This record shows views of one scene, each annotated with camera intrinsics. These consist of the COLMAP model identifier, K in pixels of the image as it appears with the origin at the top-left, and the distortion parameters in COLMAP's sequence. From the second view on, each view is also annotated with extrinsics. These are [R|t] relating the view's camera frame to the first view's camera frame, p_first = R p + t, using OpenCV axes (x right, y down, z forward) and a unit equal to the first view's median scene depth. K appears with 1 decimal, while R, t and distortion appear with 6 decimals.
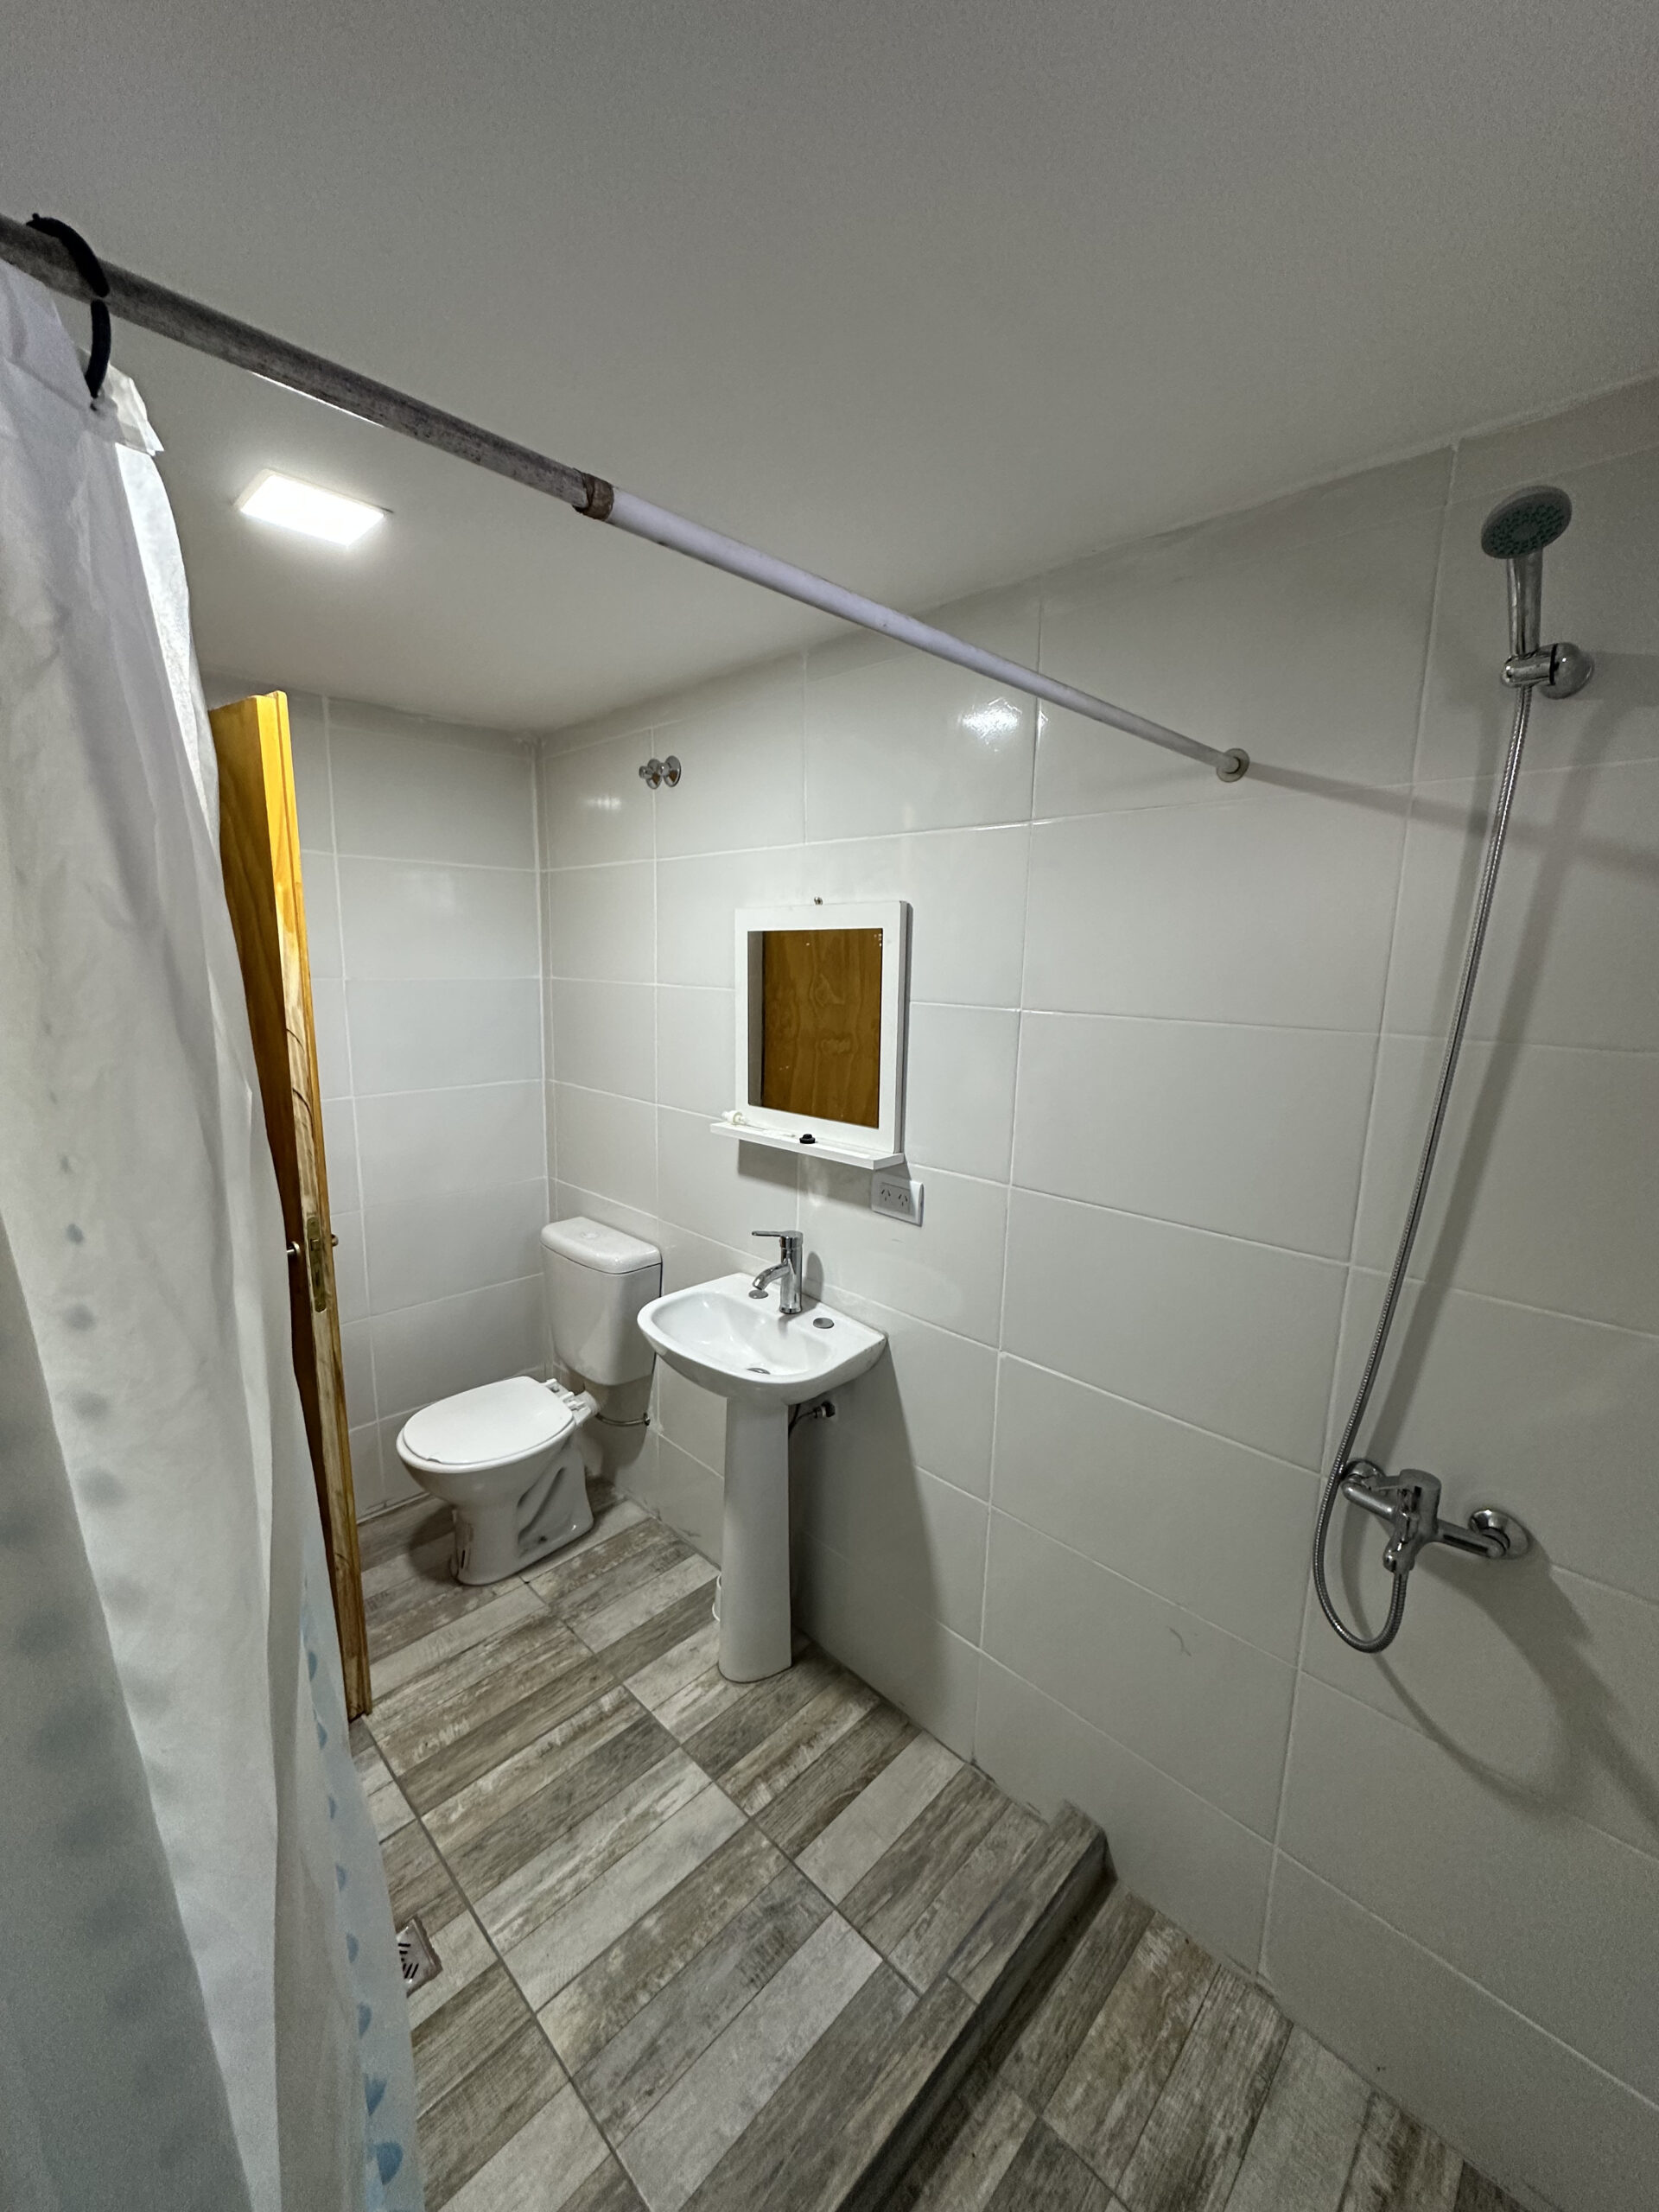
lens RADIAL K [[878.5, 0, 825.5], [0, 878.5, 1102.1], [0, 0, 1]] dist [-0.002733, 0.000933]
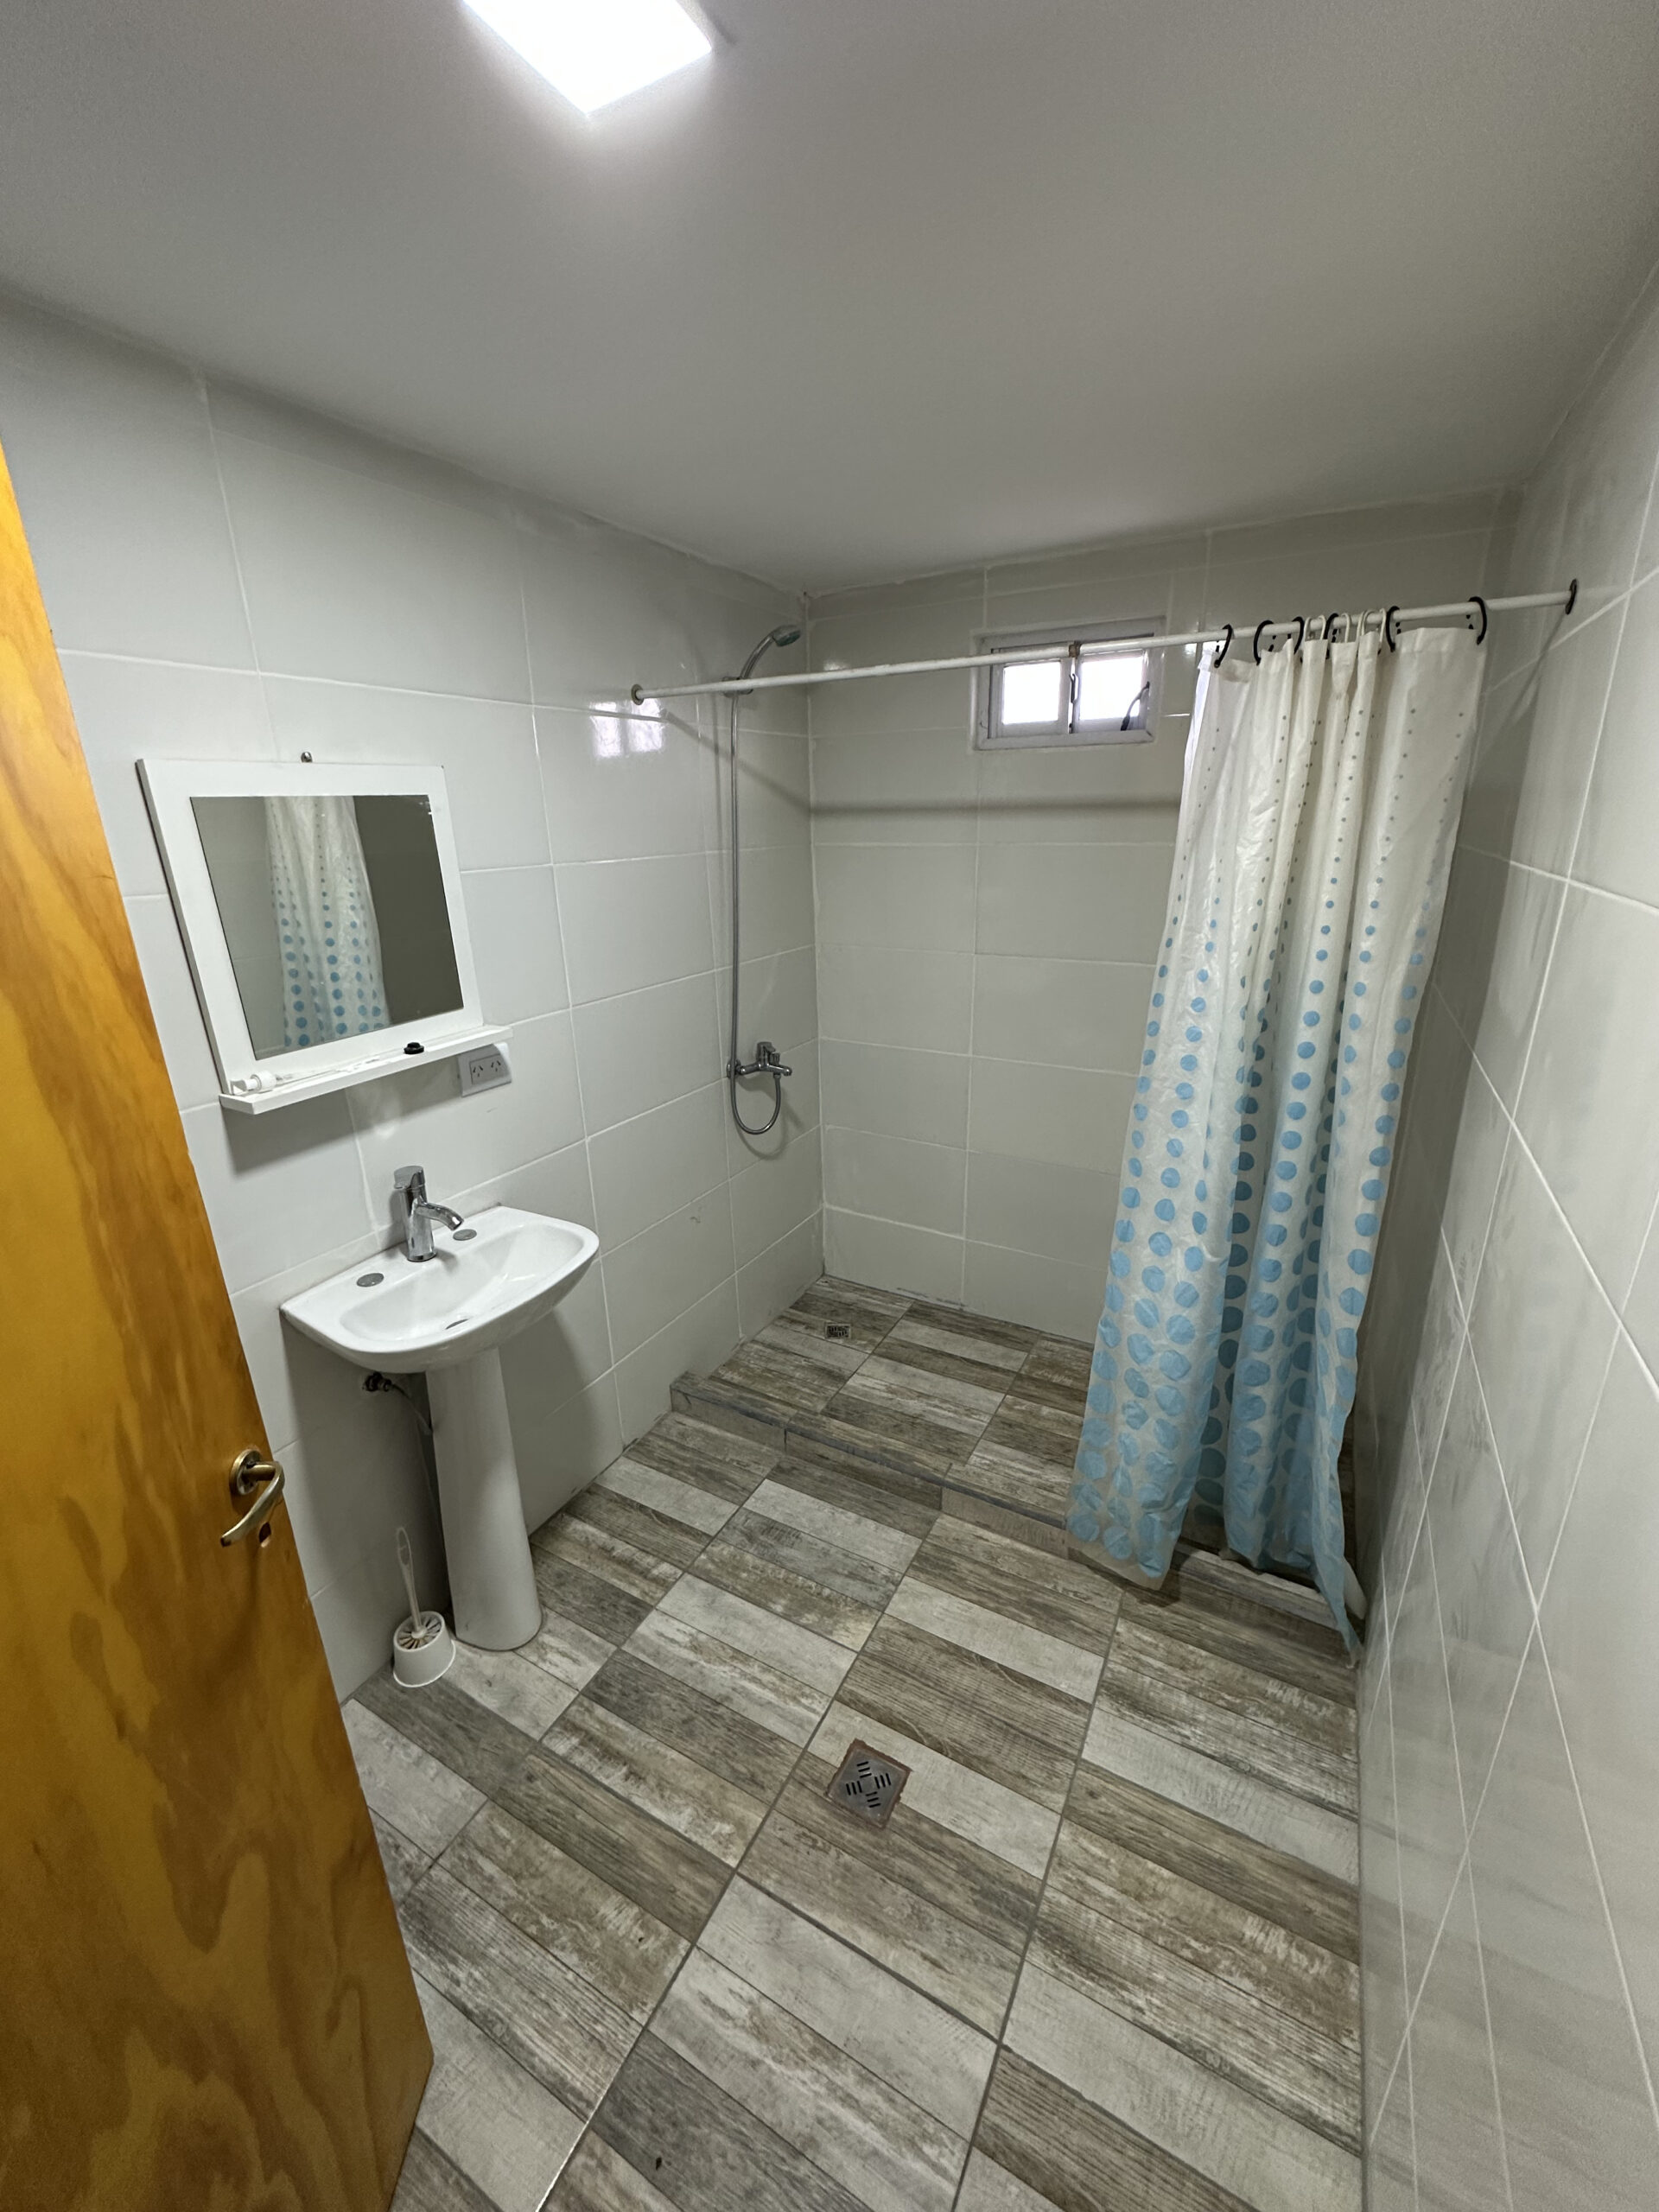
lens RADIAL K [[878.5, 0, 825.5], [0, 878.5, 1102.1], [0, 0, 1]] dist [-0.002733, 0.000933]
pose [[-0.255459, -0.314274, 0.914315, -1.069980], [0.183935, 0.912624, 0.365083, -0.172754], [-0.949162, 0.261438, -0.175332, 0.899011]]
